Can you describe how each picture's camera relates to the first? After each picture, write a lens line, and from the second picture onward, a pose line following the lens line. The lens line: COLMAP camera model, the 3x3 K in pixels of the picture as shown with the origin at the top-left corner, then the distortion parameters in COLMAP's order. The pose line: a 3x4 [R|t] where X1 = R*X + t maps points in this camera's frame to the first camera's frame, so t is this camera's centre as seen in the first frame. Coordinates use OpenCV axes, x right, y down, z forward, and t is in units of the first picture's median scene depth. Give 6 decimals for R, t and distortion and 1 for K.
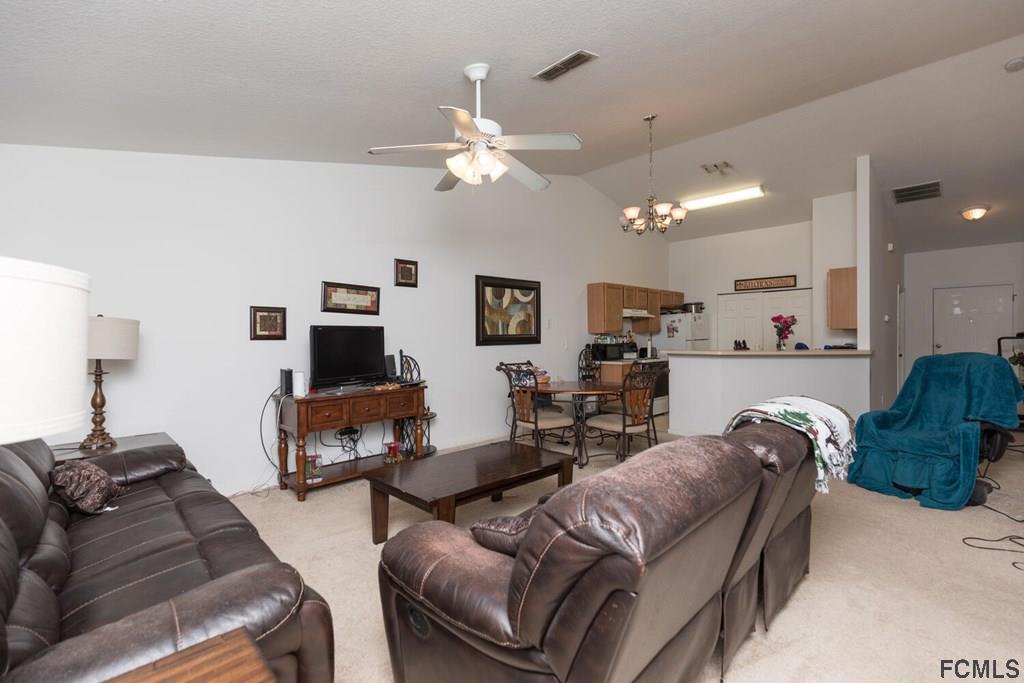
lens RADIAL K [[459.4, 0, 513.6], [0, 459.4, 341.5], [0, 0, 1]] dist [0.007969, -0.001394]
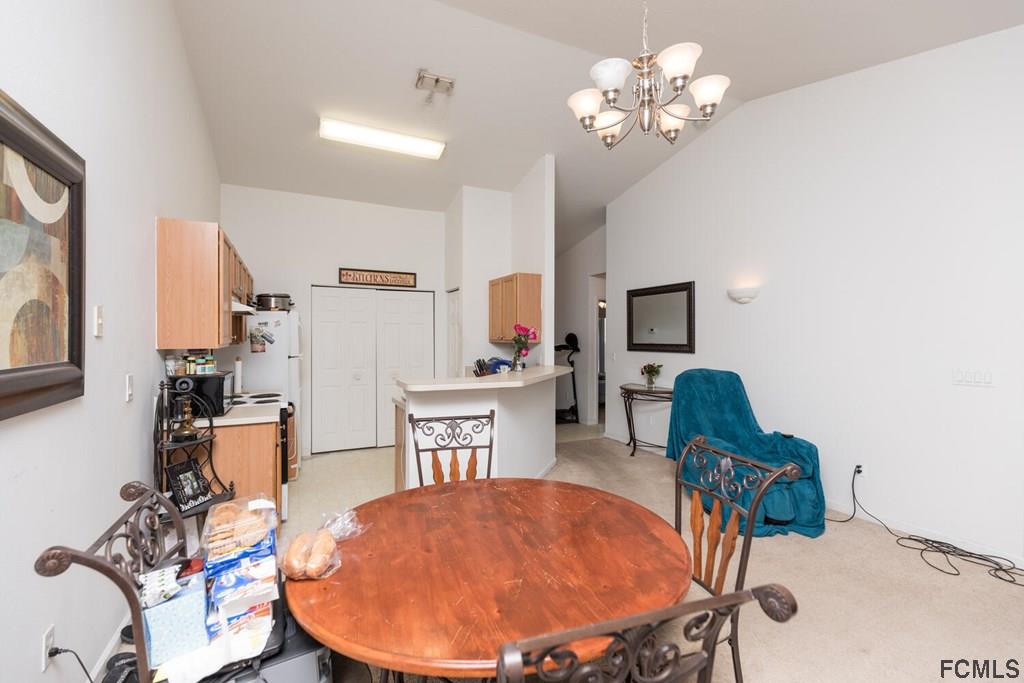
lens RADIAL K [[459.4, 0, 514.4], [0, 459.4, 339.2], [0, 0, 1]] dist [0.007969, -0.001394]
pose [[0.326310, 0.006507, 0.945240, -0.121957], [0.004842, 0.999952, -0.008556, -0.026247], [-0.945250, 0.007369, 0.326263, 0.742337]]
